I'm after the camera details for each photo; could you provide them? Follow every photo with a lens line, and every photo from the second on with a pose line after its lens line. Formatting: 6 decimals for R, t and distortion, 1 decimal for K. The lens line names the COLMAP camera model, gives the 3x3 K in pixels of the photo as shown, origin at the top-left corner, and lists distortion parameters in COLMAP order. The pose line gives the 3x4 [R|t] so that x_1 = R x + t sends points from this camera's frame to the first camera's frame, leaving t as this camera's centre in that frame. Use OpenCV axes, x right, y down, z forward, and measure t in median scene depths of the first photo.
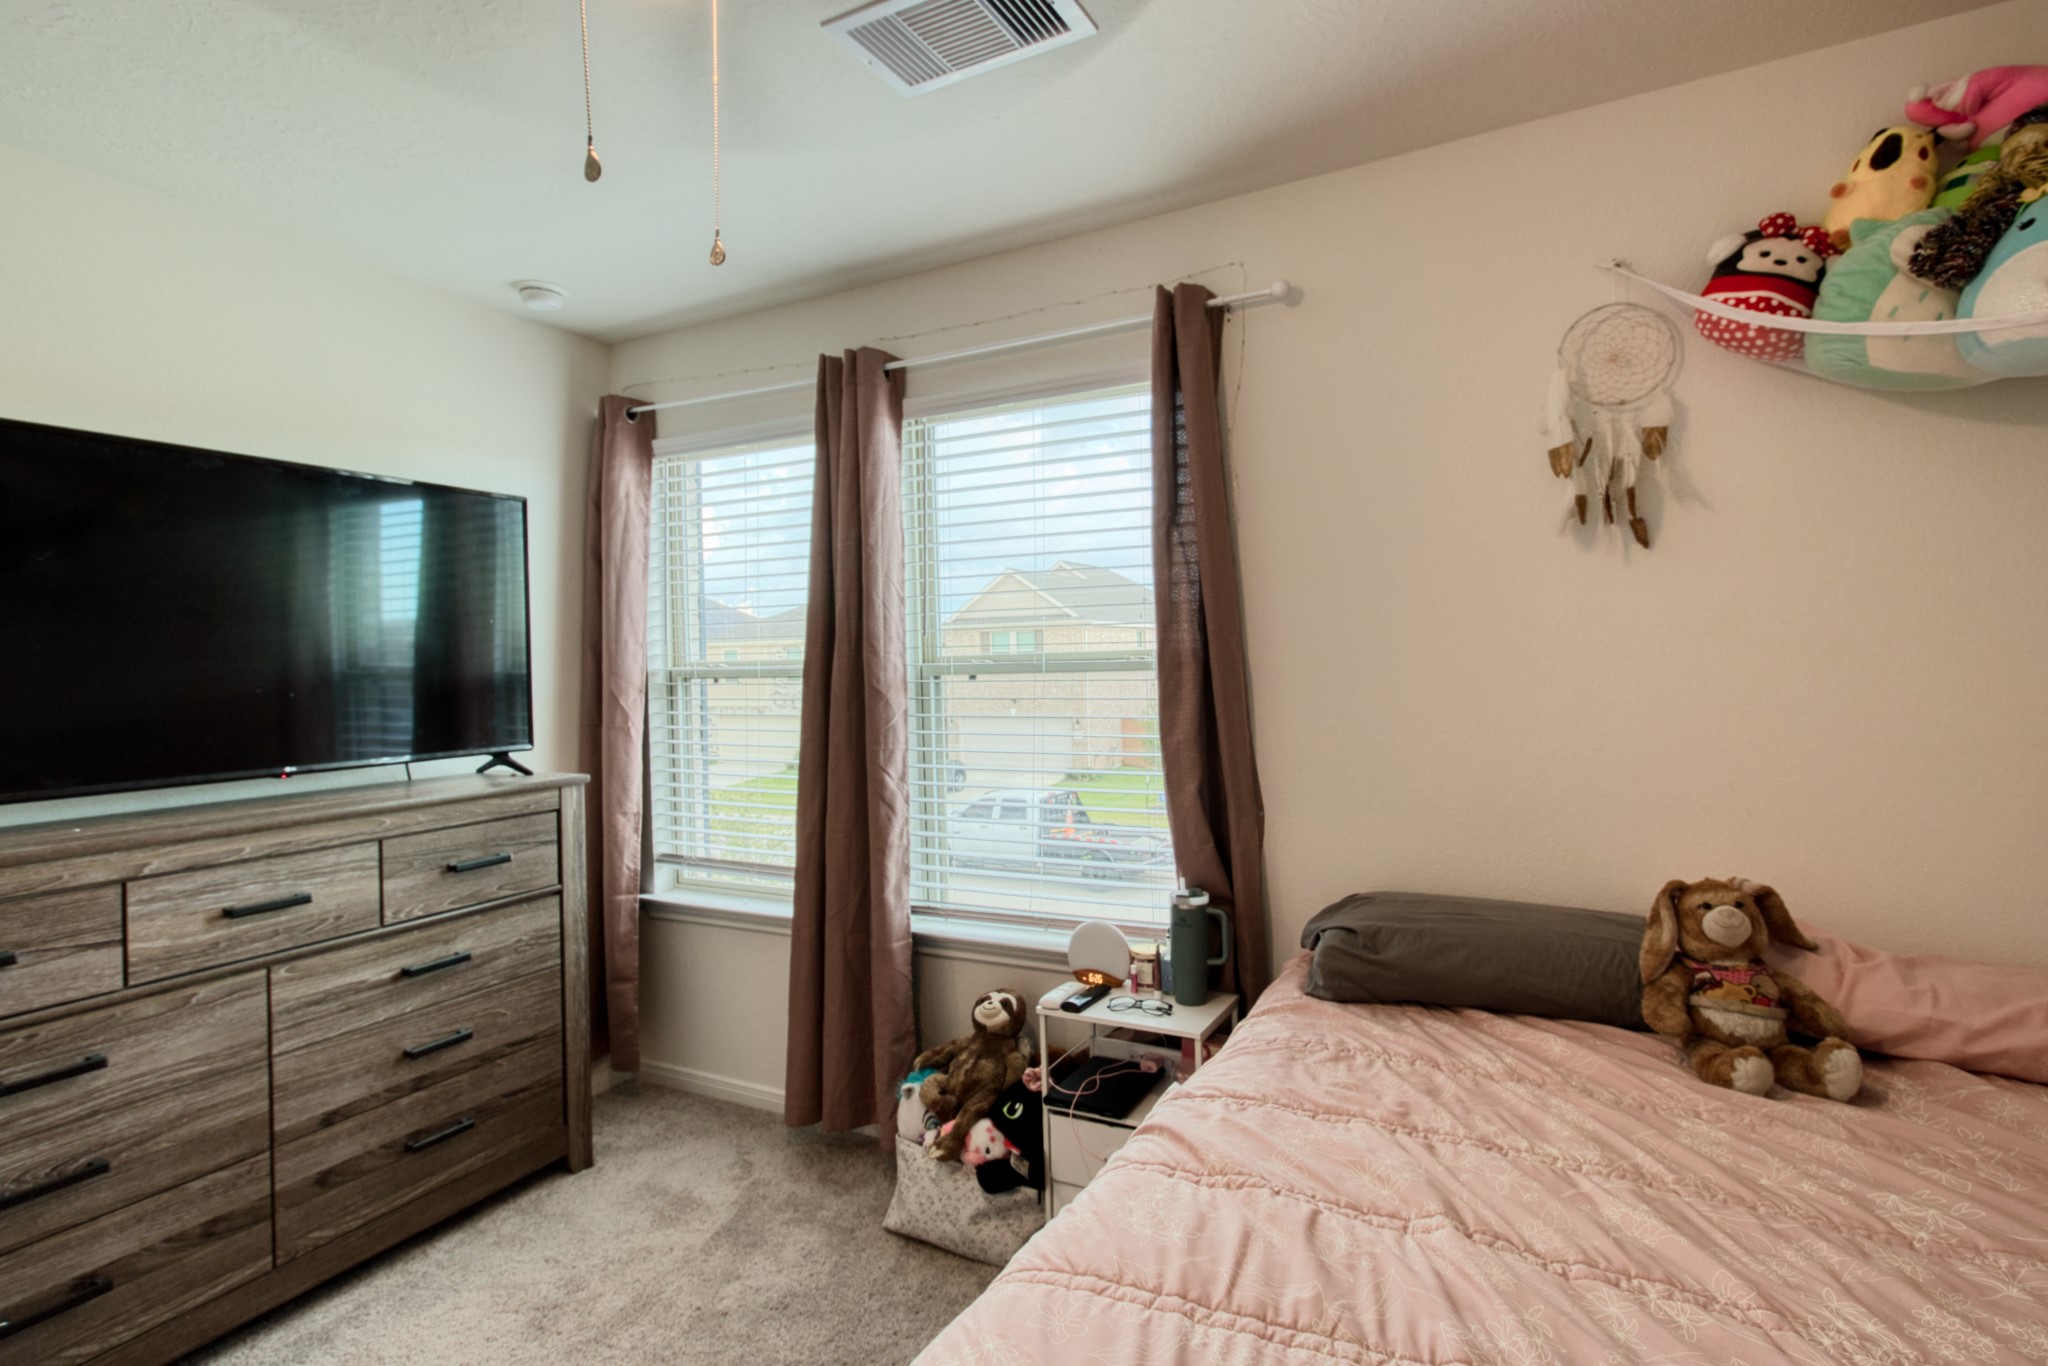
lens RADIAL K [[998.2, 0, 1038.9], [0, 998.2, 664.6], [0, 0, 1]] dist [0.007998, 0.000088]
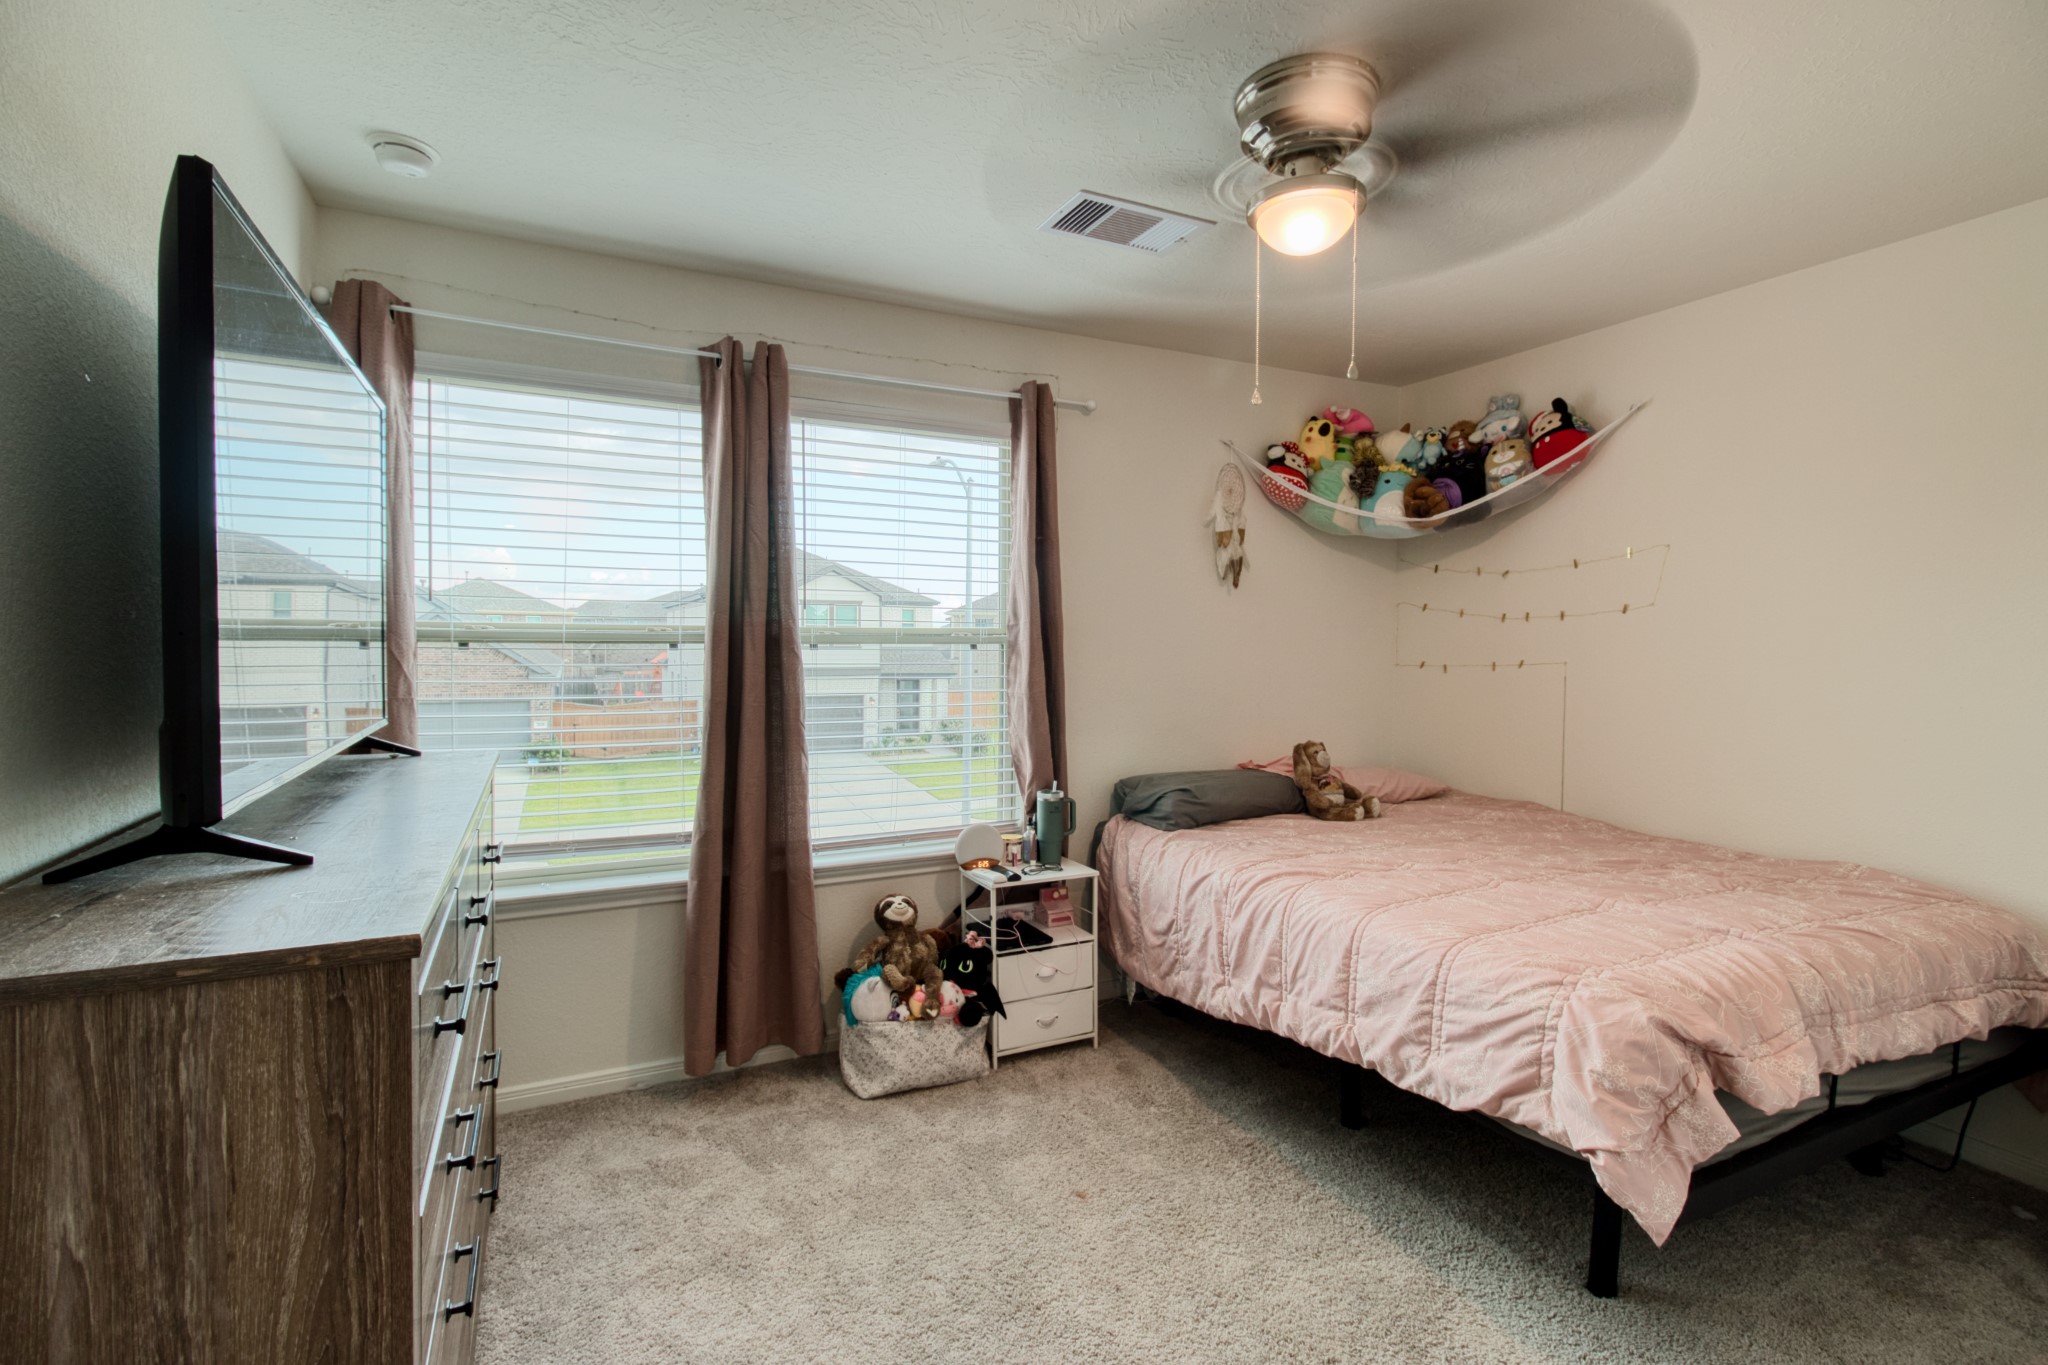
lens RADIAL K [[955.8, 0, 1040.9], [0, 955.8, 663.5], [0, 0, 1]] dist [0.018965, -0.016240]
pose [[0.585750, 0.008978, 0.810442, -1.028800], [-0.015723, 0.999876, 0.000287, 0.035090], [-0.810339, -0.012911, 0.585819, 0.167688]]
